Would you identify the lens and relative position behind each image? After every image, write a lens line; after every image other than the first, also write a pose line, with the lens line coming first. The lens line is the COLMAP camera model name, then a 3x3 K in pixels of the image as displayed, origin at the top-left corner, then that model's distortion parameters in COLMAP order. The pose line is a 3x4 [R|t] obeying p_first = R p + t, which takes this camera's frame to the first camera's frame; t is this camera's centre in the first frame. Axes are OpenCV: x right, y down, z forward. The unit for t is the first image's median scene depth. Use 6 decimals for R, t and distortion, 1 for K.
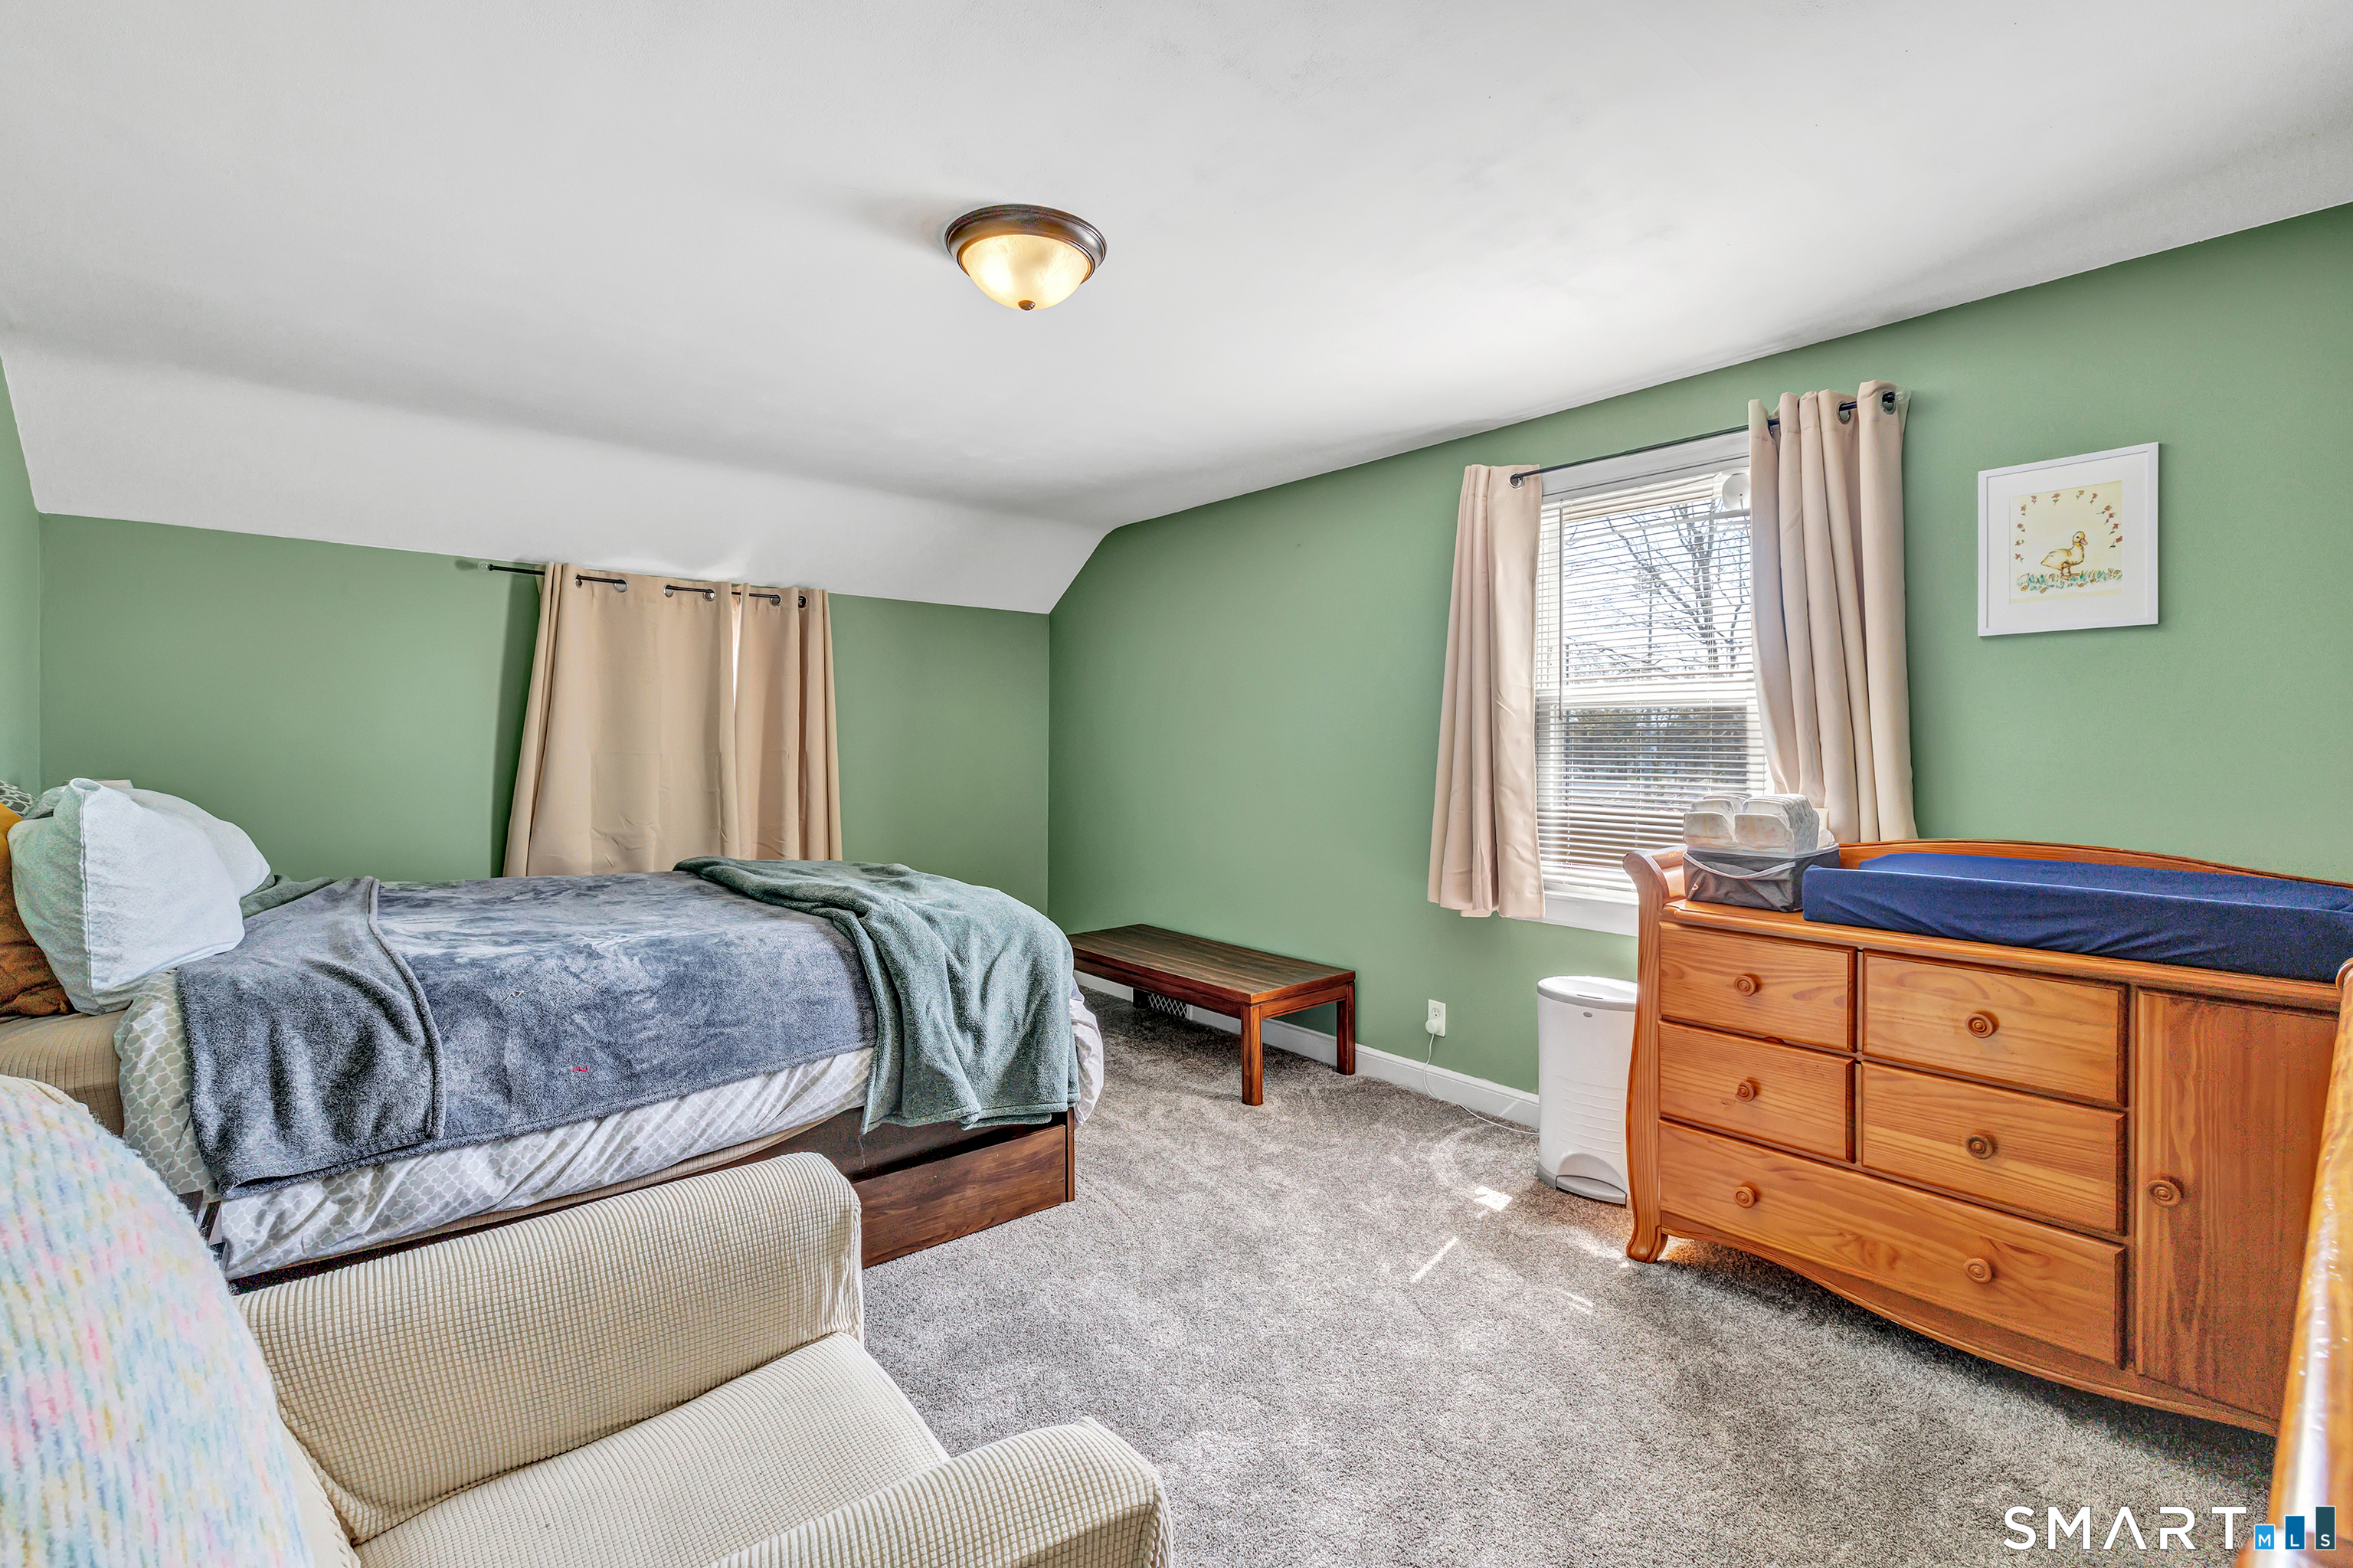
lens RADIAL K [[1021.7, 0, 1174.4], [0, 1021.7, 744.9], [0, 0, 1]] dist [-0.016162, 0.000116]
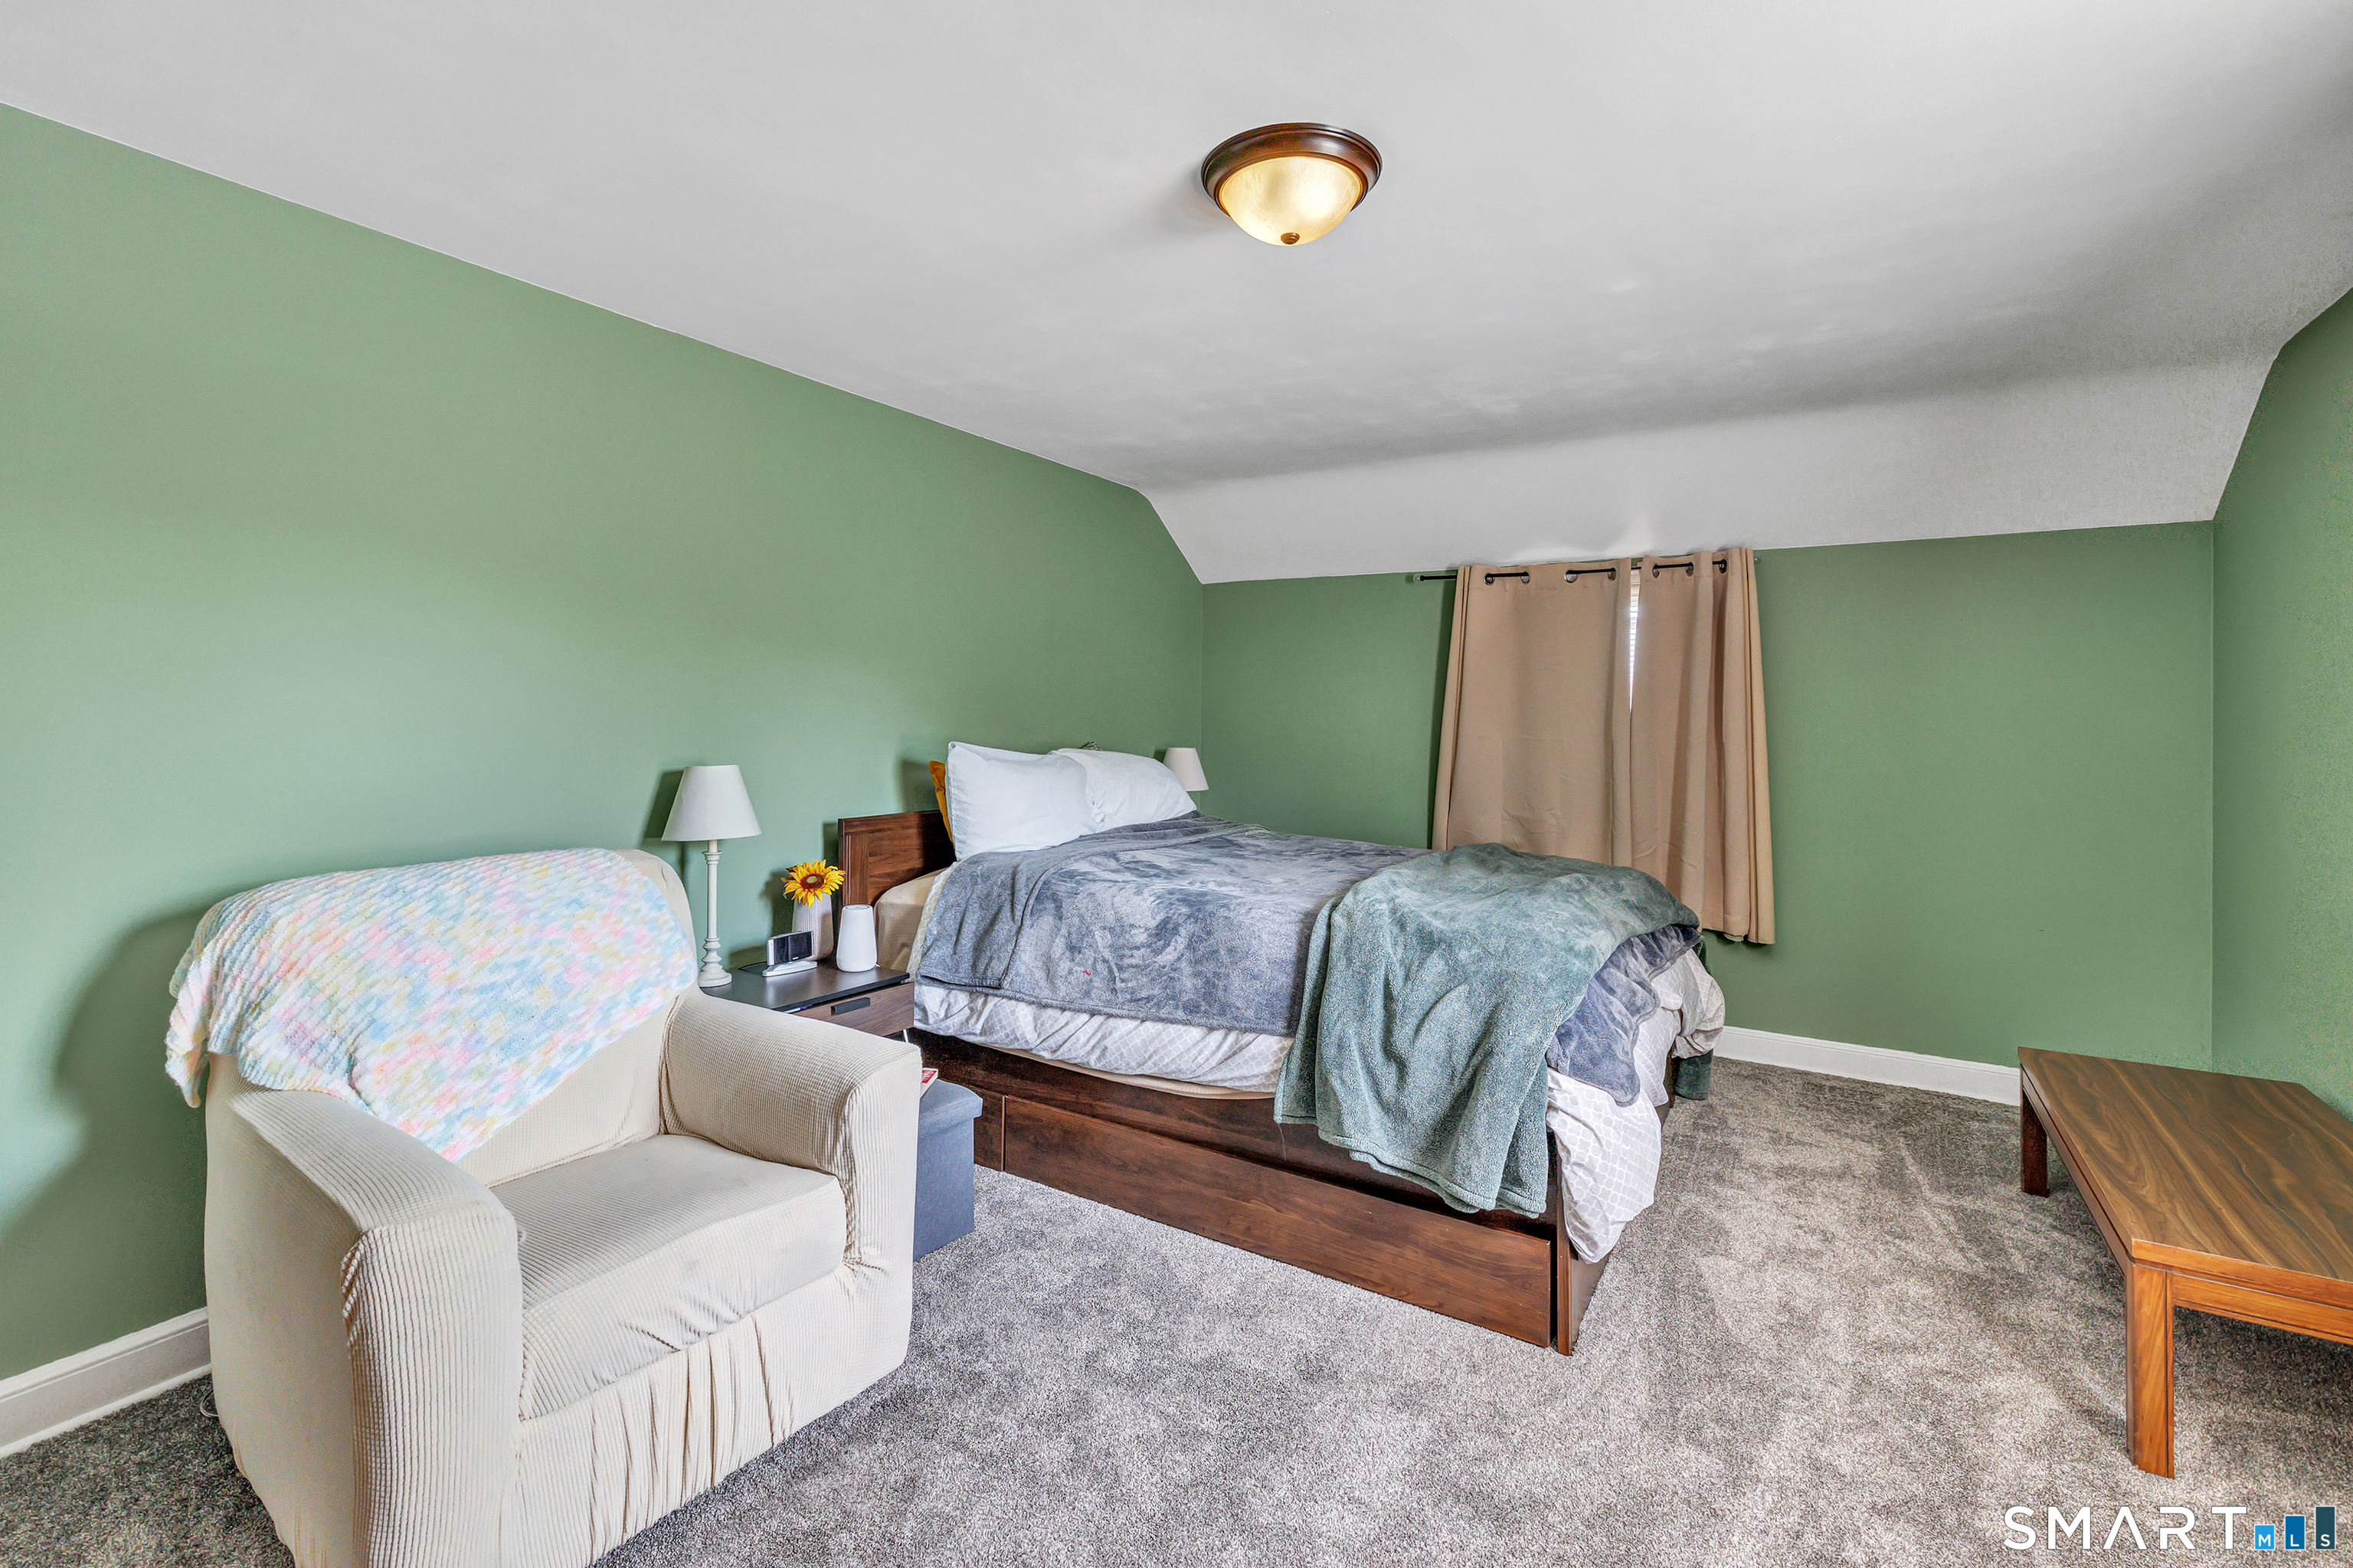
lens RADIAL K [[1046.8, 0, 1174.9], [0, 1046.8, 749.7], [0, 0, 1]] dist [-0.002331, -0.000228]
pose [[0.302332, 0.022240, -0.952943, 0.571282], [-0.017954, 0.999683, 0.017635, 0.007071], [0.953034, 0.011778, 0.302635, 0.552206]]
